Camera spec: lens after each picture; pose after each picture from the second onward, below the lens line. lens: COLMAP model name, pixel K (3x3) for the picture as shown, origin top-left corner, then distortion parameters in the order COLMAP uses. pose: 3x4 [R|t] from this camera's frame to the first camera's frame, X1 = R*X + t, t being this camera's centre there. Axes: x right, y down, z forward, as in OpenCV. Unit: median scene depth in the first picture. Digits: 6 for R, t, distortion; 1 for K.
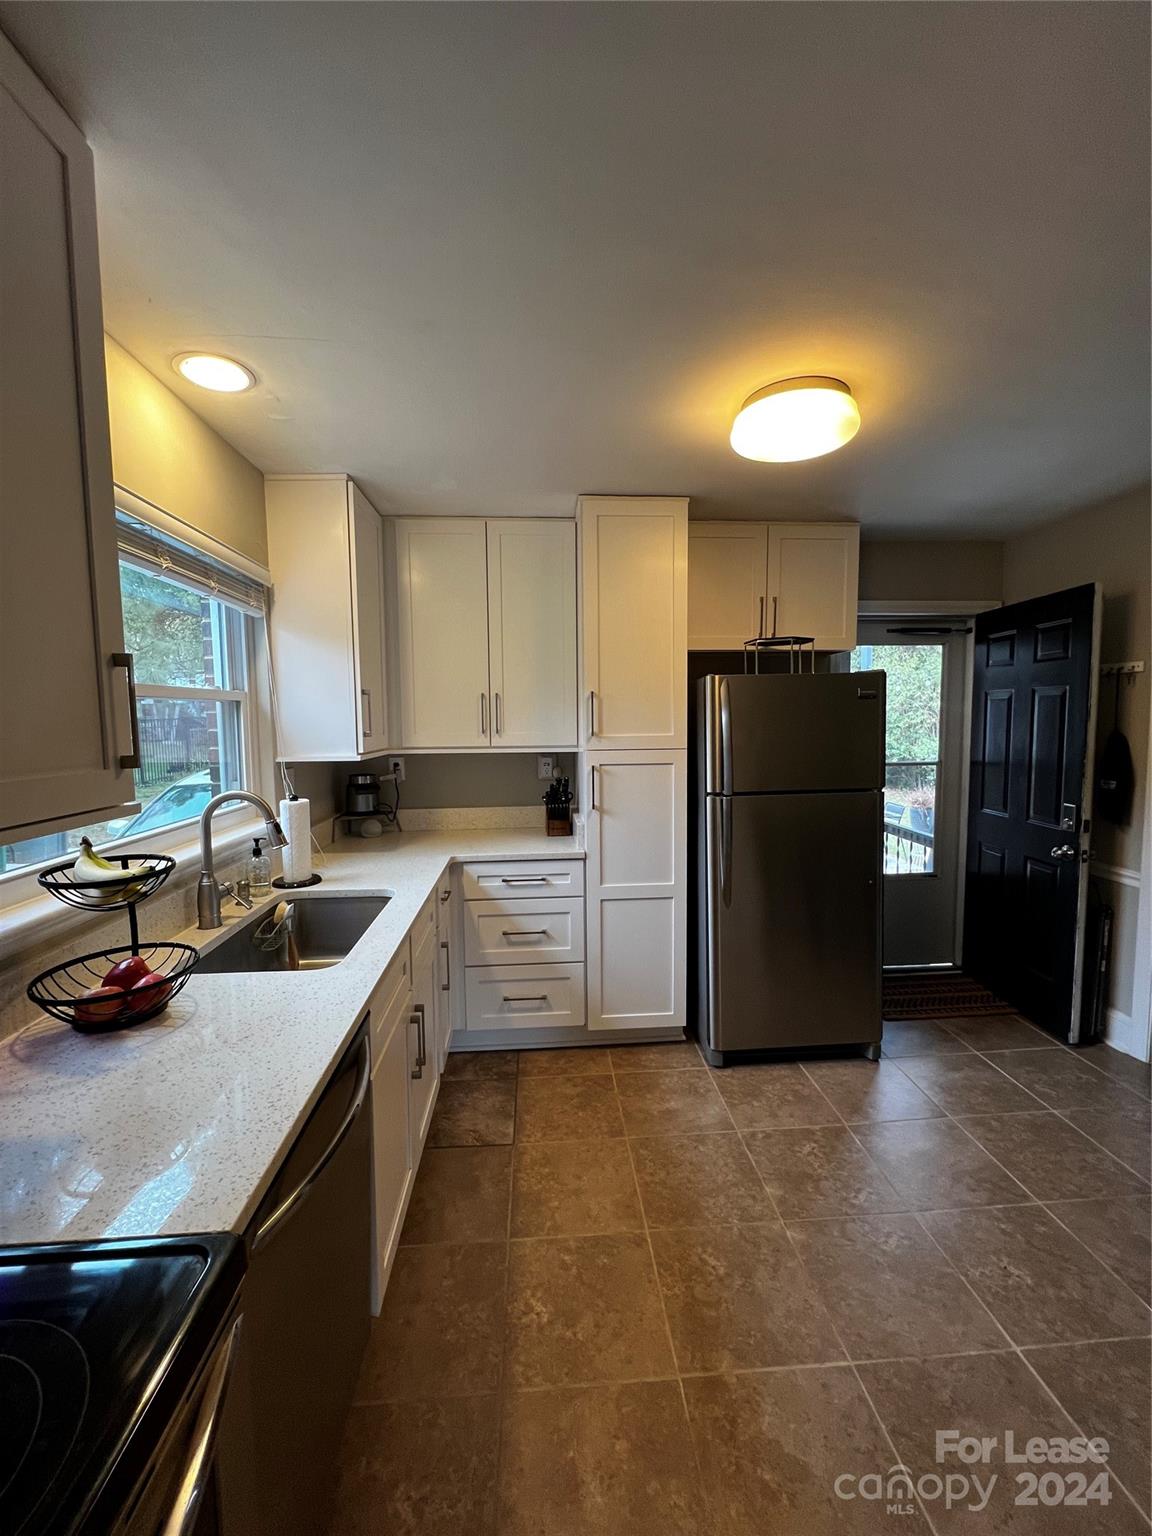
lens RADIAL K [[613.6, 0, 576.3], [0, 613.6, 765.9], [0, 0, 1]] dist [0.003293, -0.000223]
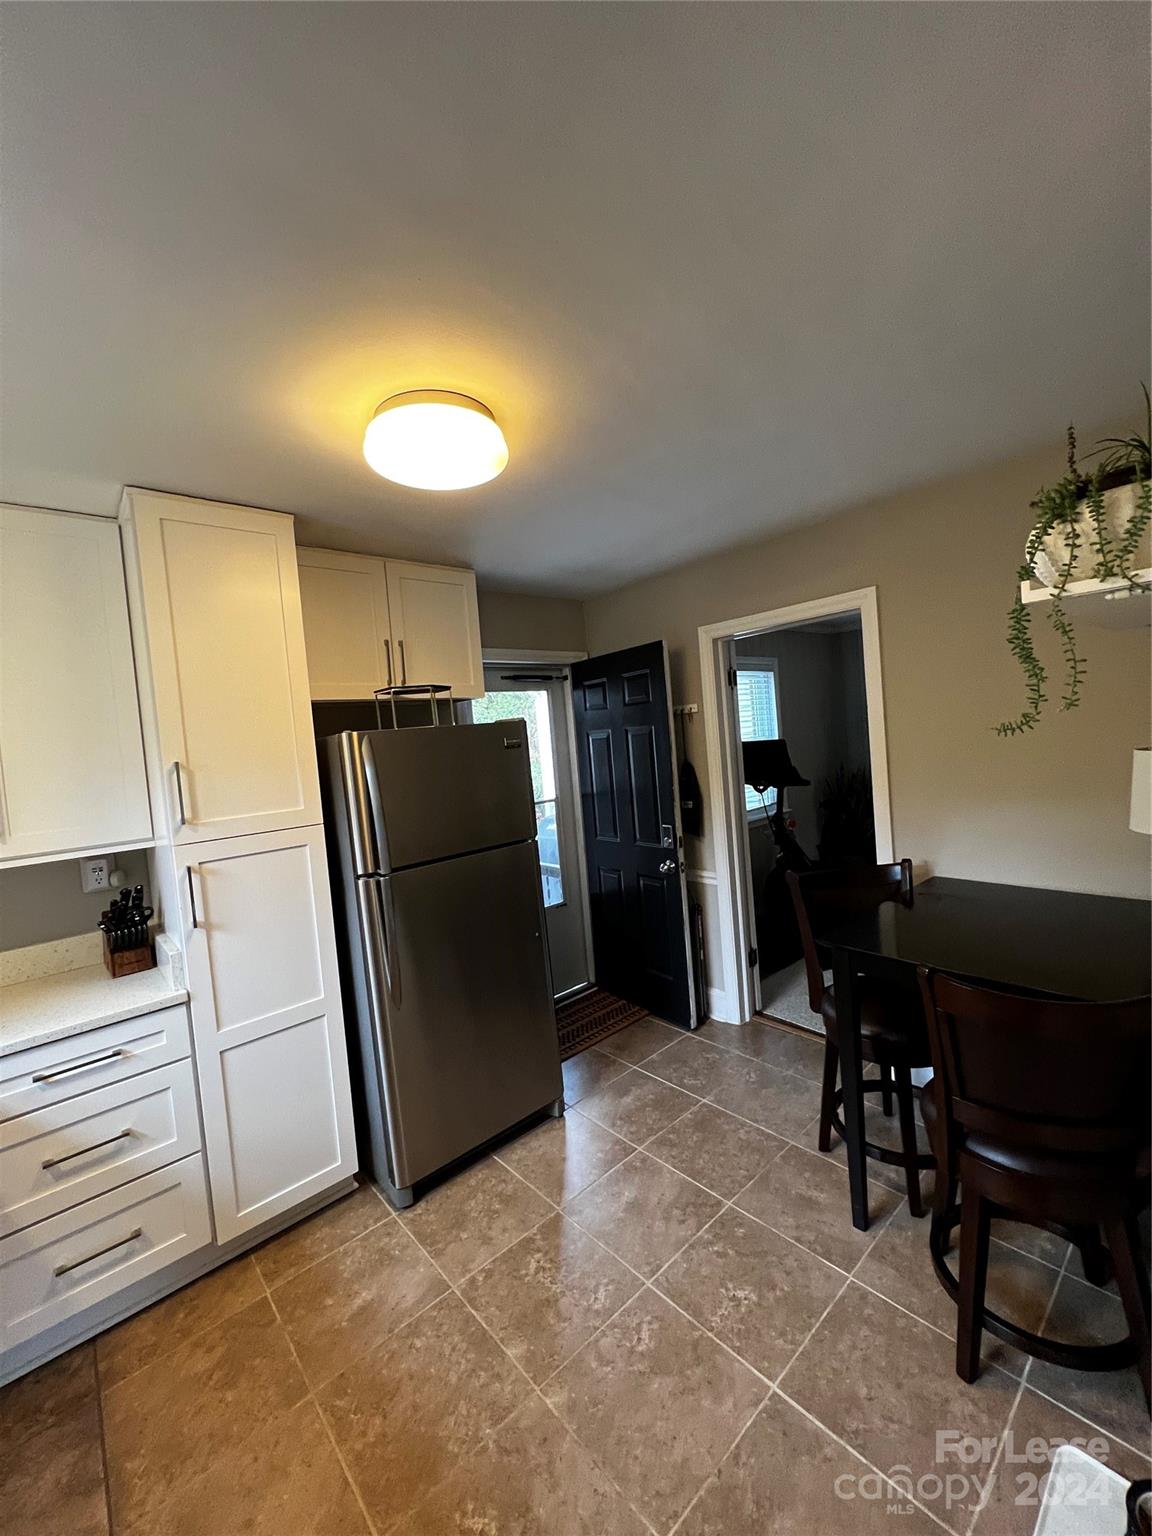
lens RADIAL K [[615.8, 0, 576.5], [0, 615.8, 766.1], [0, 0, 1]] dist [-0.000889, 0.000533]
pose [[0.793019, -0.082193, 0.603627, -0.036139], [0.122121, 0.992192, -0.025334, -0.041790], [-0.596832, 0.093806, 0.796864, 0.157114]]
